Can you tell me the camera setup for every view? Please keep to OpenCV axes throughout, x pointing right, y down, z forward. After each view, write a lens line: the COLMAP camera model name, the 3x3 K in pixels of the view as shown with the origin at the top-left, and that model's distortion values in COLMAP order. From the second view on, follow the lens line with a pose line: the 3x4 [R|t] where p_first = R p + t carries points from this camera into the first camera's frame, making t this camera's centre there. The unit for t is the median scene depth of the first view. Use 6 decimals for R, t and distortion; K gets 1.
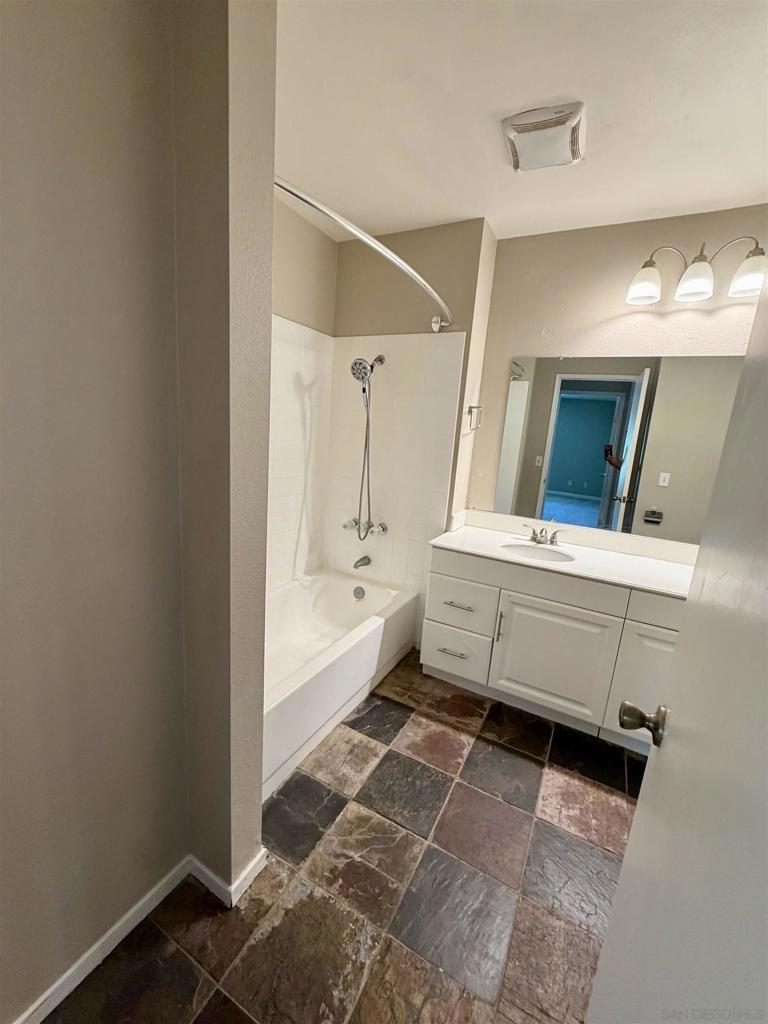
lens RADIAL K [[416.2, 0, 382.2], [0, 416.2, 512.1], [0, 0, 1]] dist [-0.000301, 0.000422]
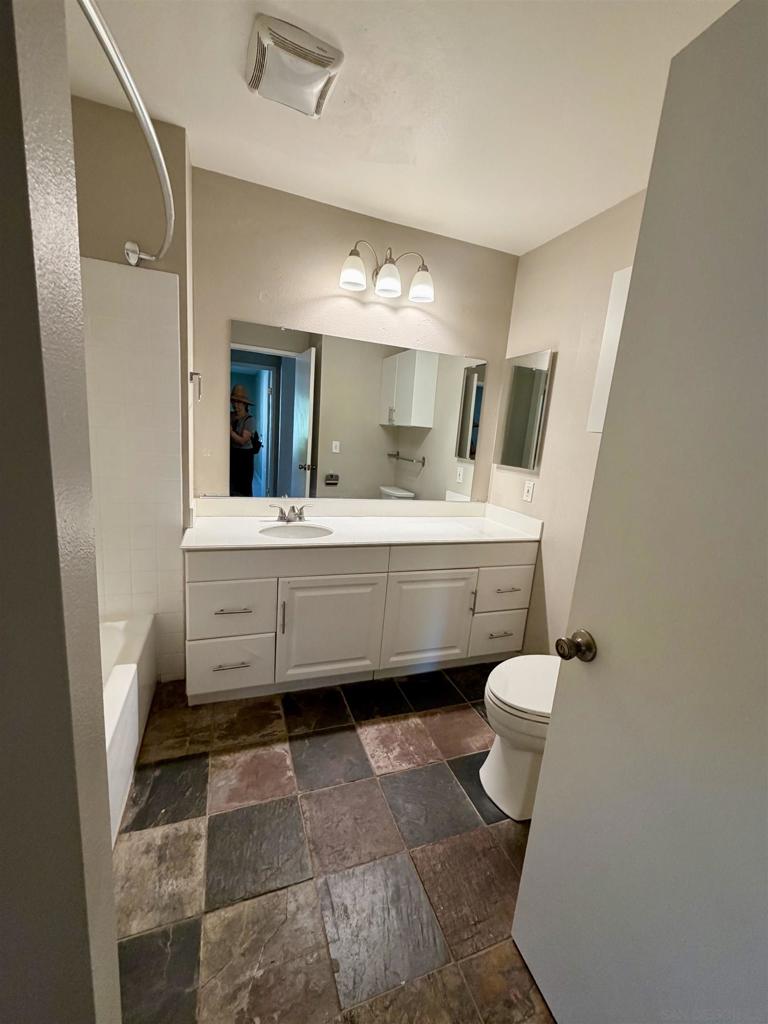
lens RADIAL K [[416.2, 0, 384.1], [0, 416.2, 511.3], [0, 0, 1]] dist [-0.000301, 0.000422]
pose [[0.657843, -0.169859, 0.733751, -0.222880], [0.118193, 0.985448, 0.122159, -0.049427], [-0.743824, 0.006363, 0.668346, 0.212396]]
